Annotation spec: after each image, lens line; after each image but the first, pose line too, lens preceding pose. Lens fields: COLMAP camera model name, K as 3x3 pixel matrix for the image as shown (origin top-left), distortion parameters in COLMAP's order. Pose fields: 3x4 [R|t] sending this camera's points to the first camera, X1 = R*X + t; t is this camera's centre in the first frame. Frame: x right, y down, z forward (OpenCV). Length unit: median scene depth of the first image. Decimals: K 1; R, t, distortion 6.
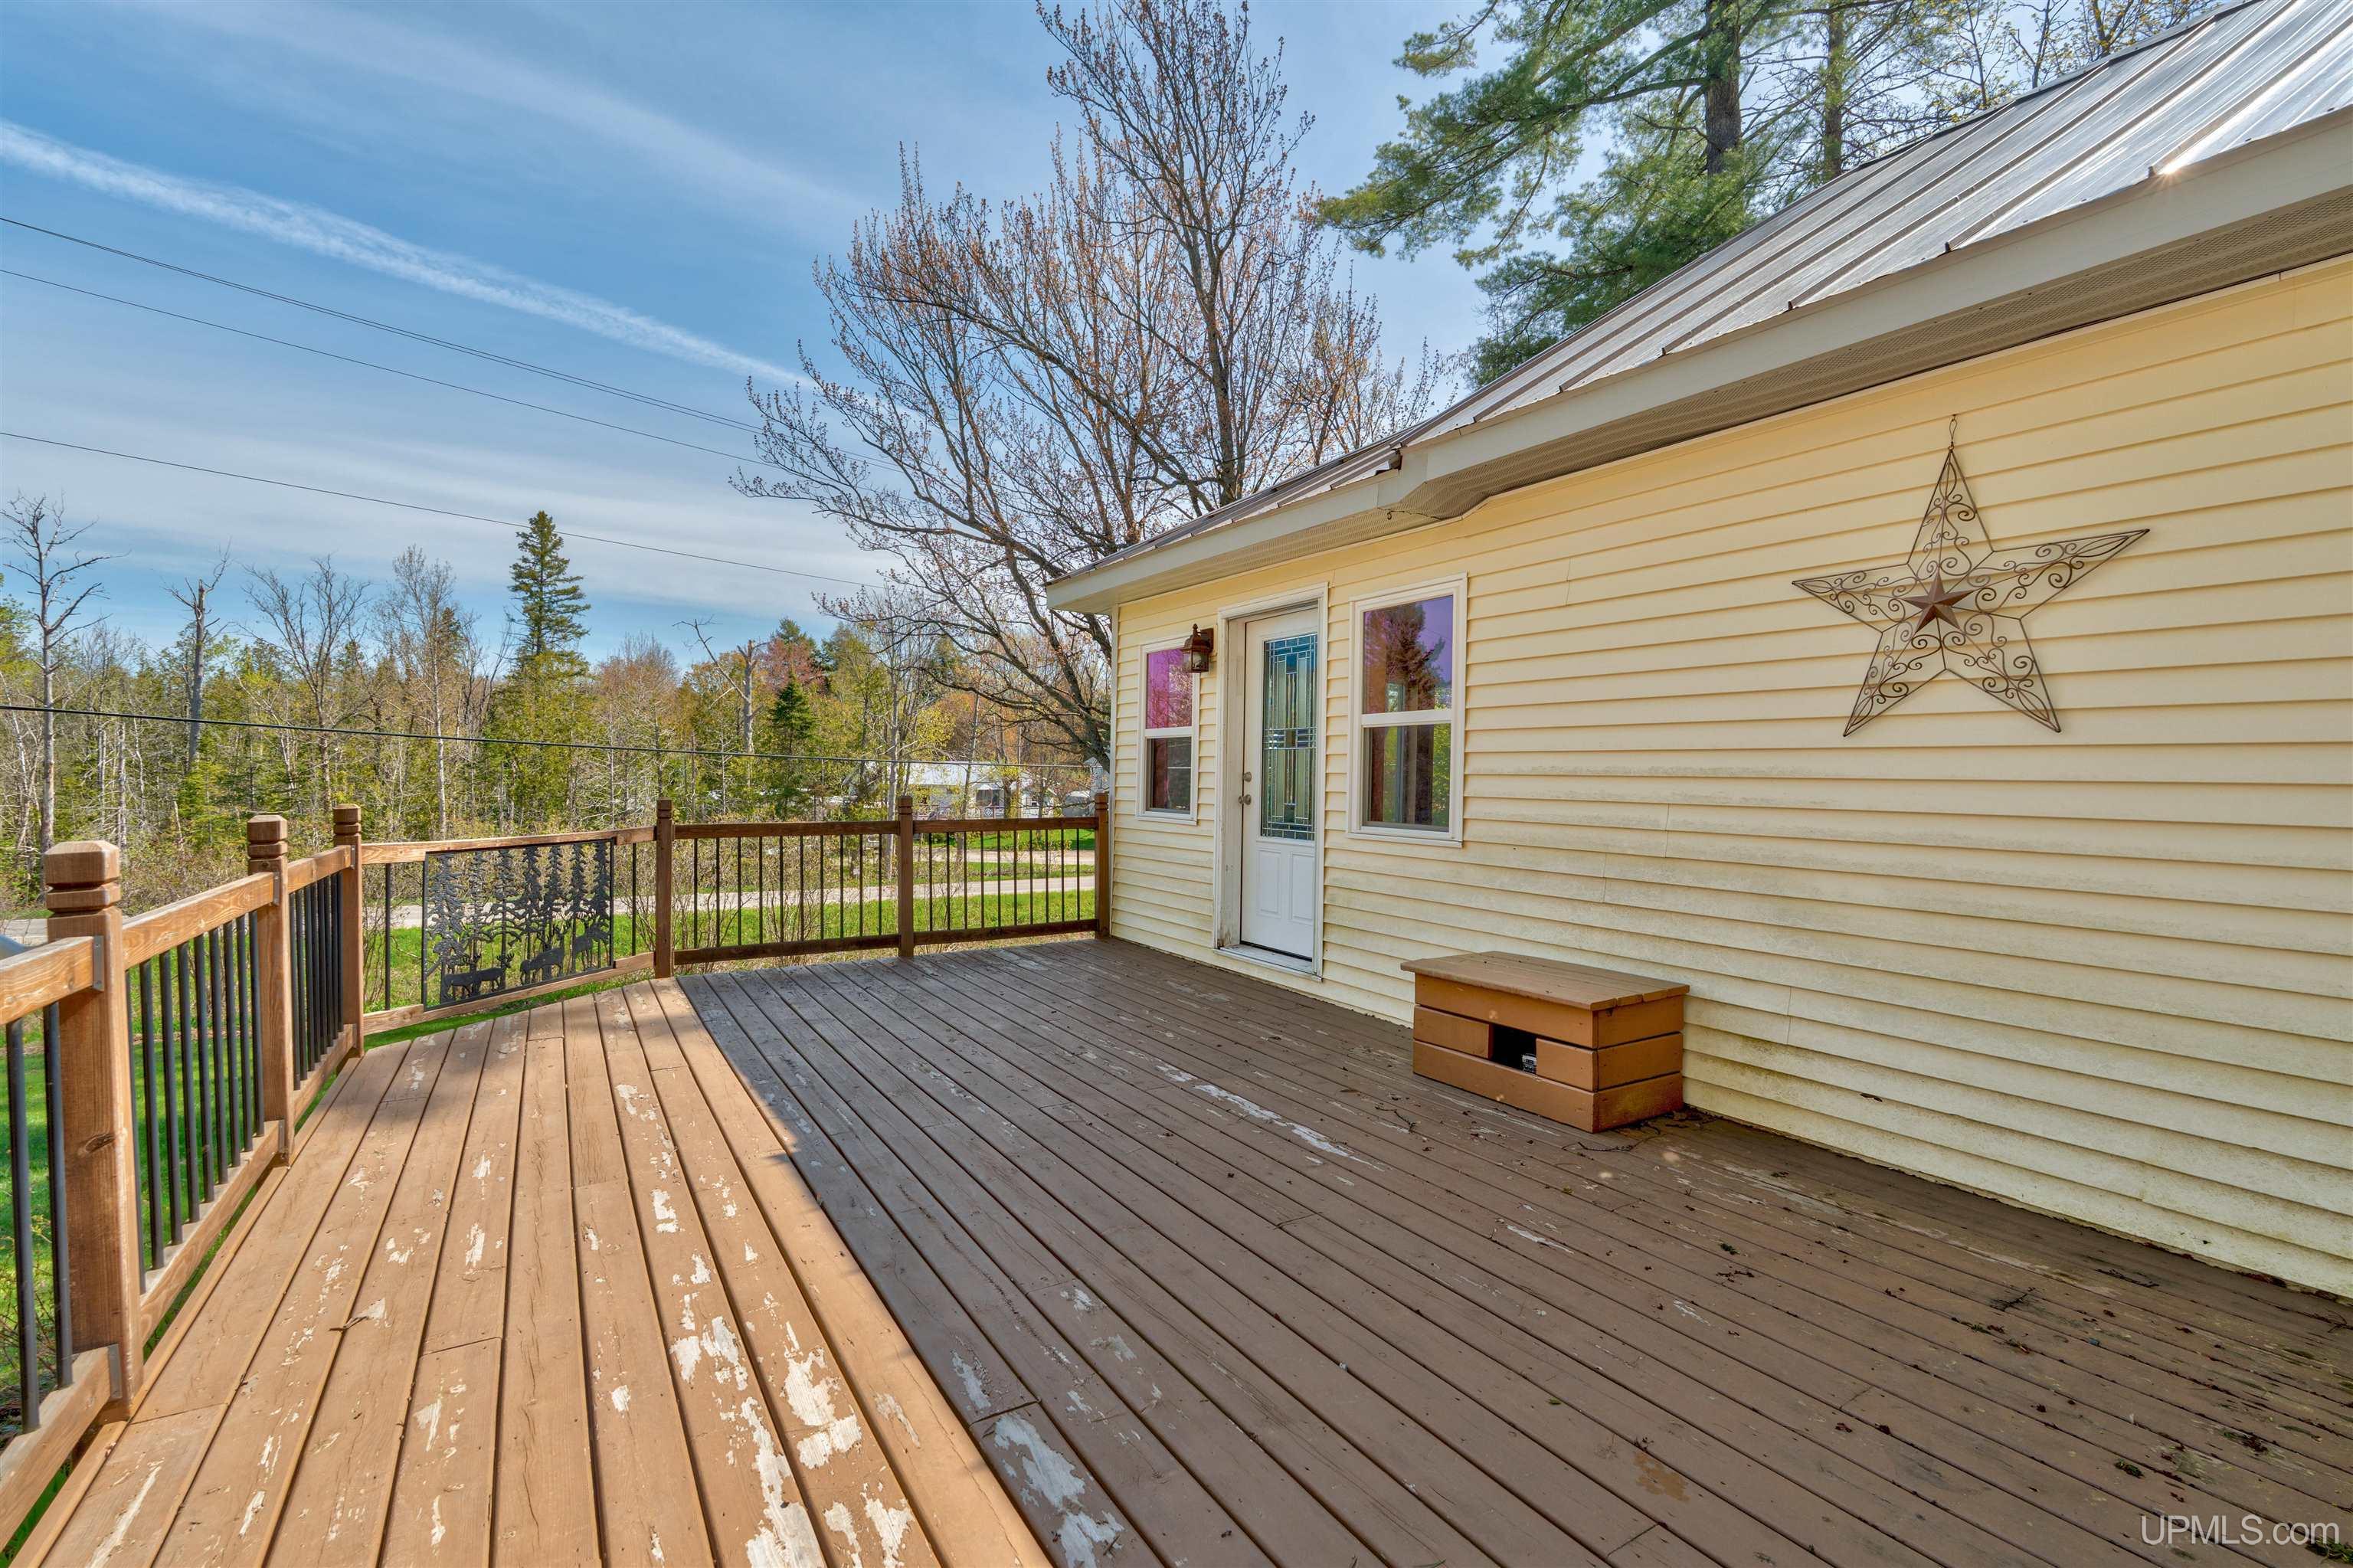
lens RADIAL K [[1032.0, 0, 1173.3], [0, 1032.0, 783.2], [0, 0, 1]] dist [-0.001265, 0.000029]
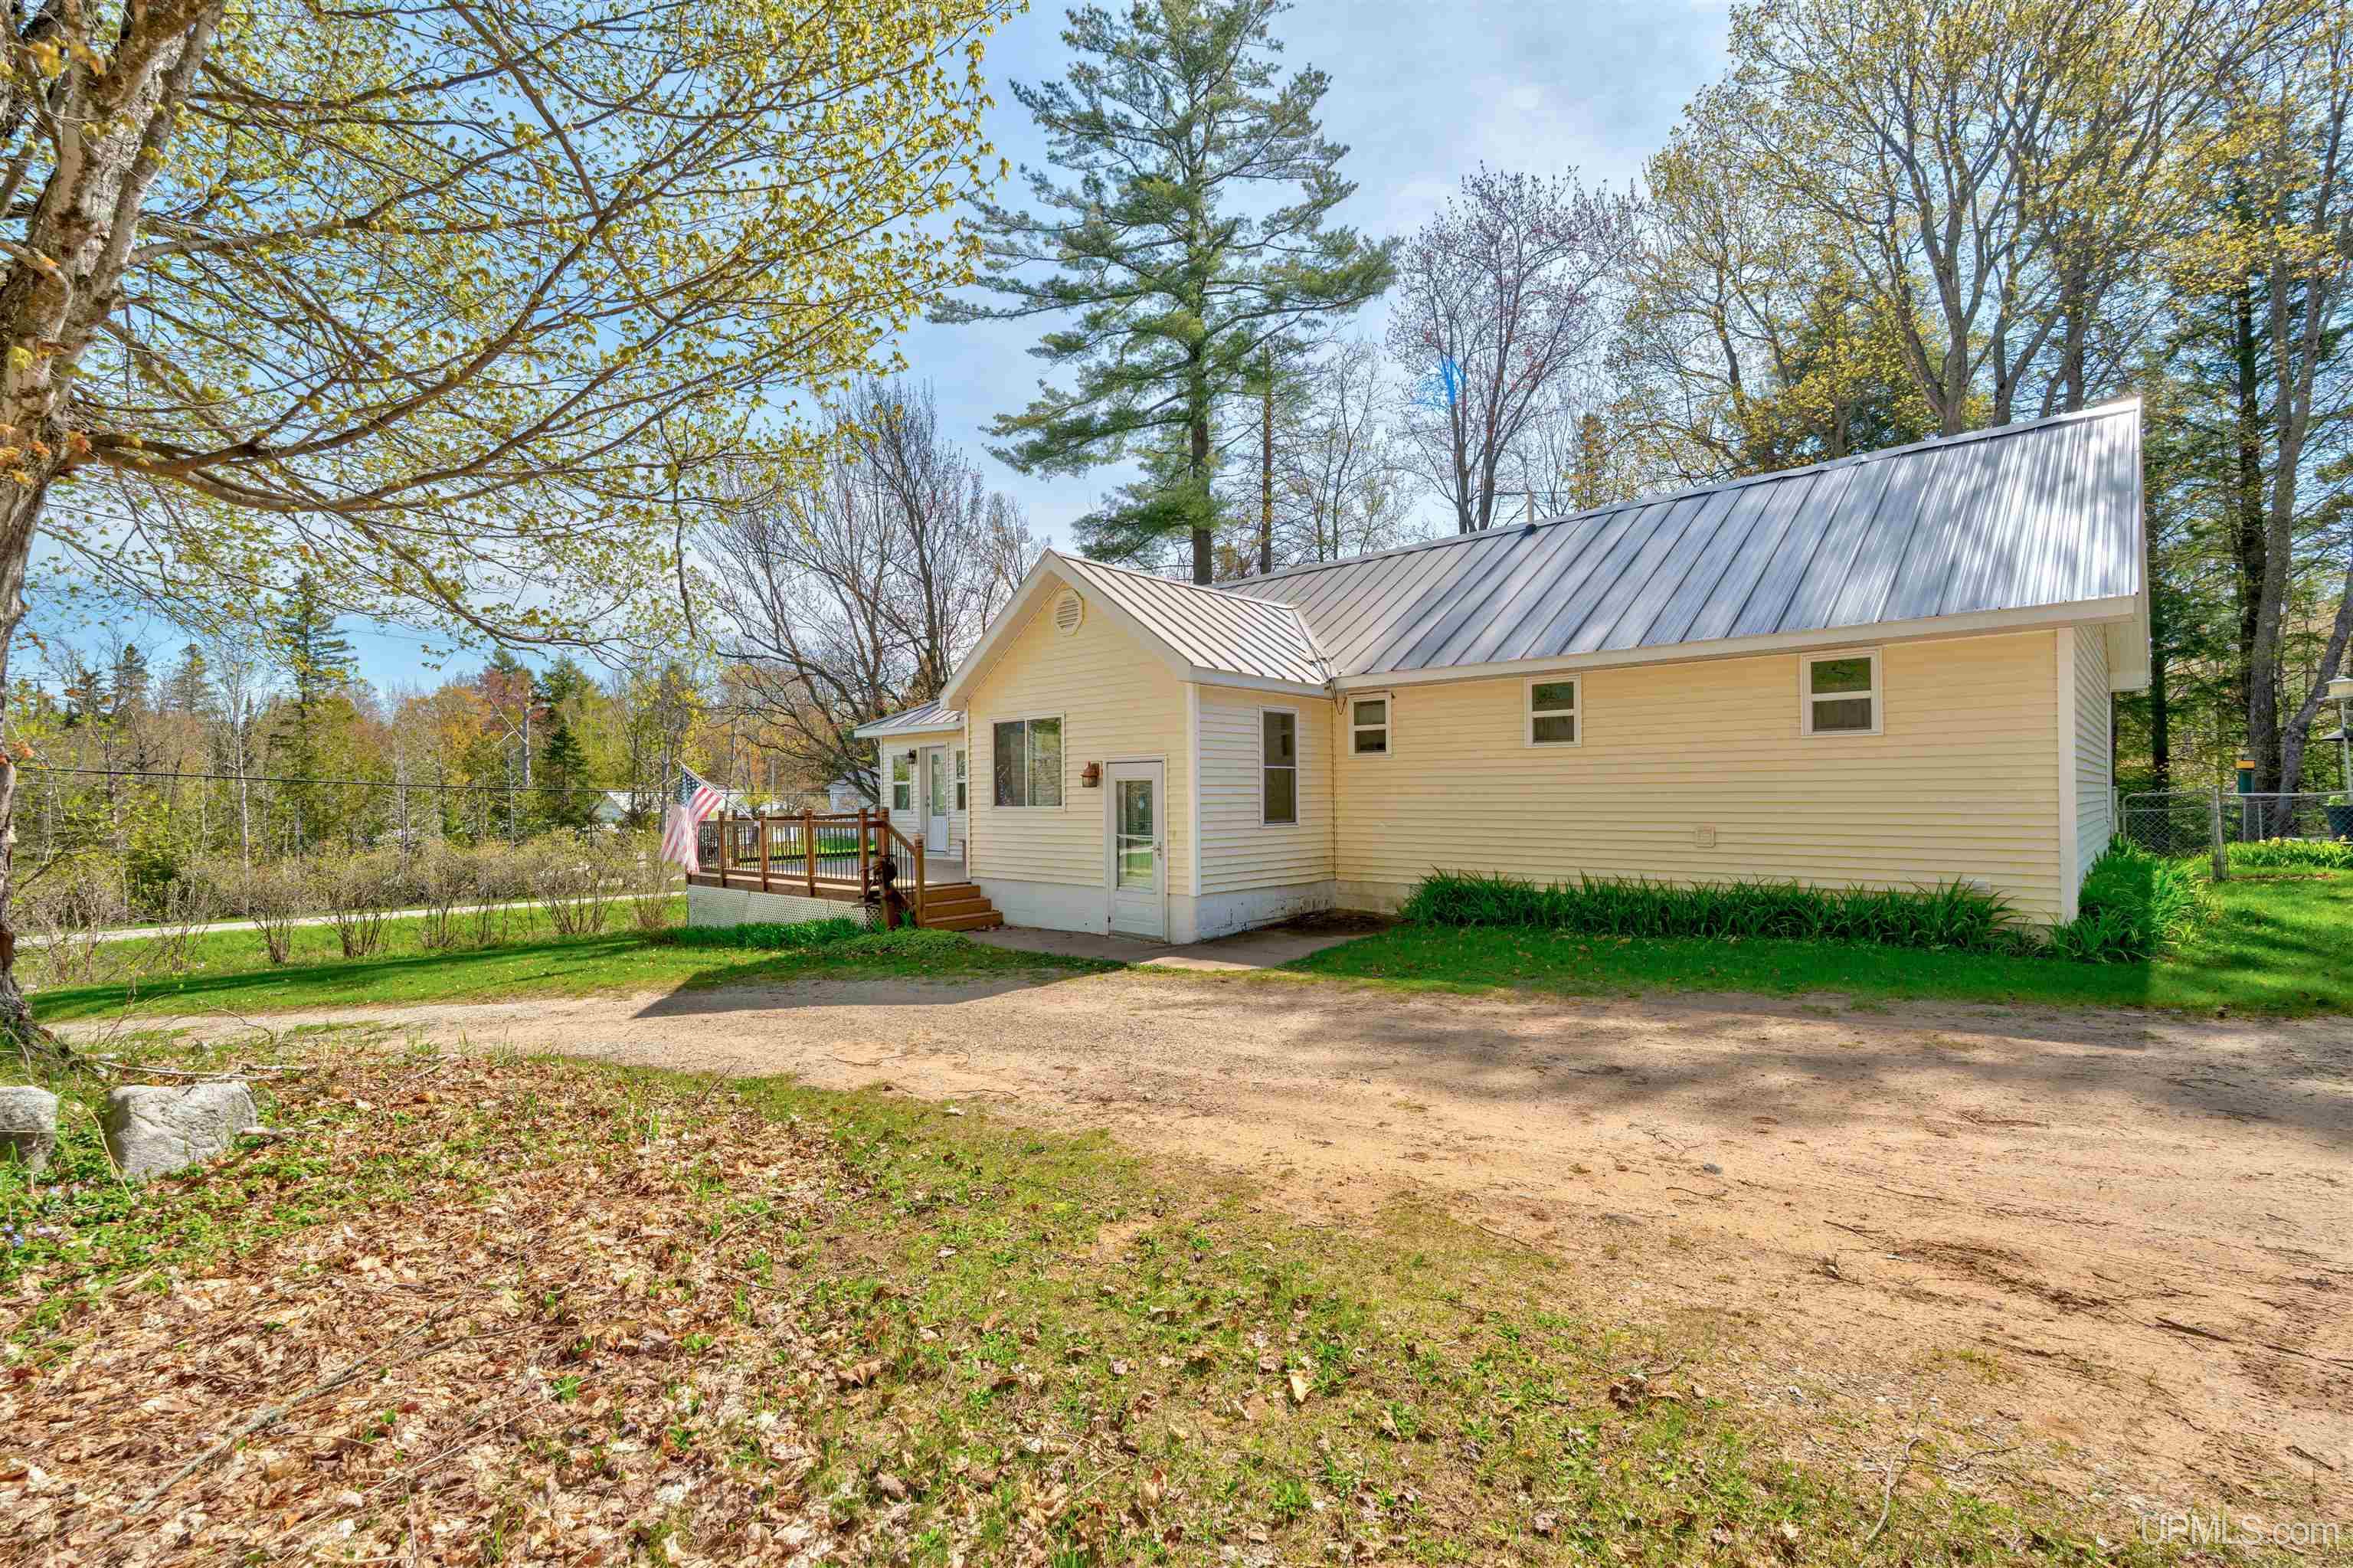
lens RADIAL K [[1022.4, 0, 1169.4], [0, 1022.4, 785.2], [0, 0, 1]] dist [-0.002124, 0.000011]
pose [[0.968594, -0.022214, 0.247653, 0.004844], [0.026304, 0.999567, -0.013218, 0.005684], [-0.247252, 0.019317, 0.968759, -0.775288]]
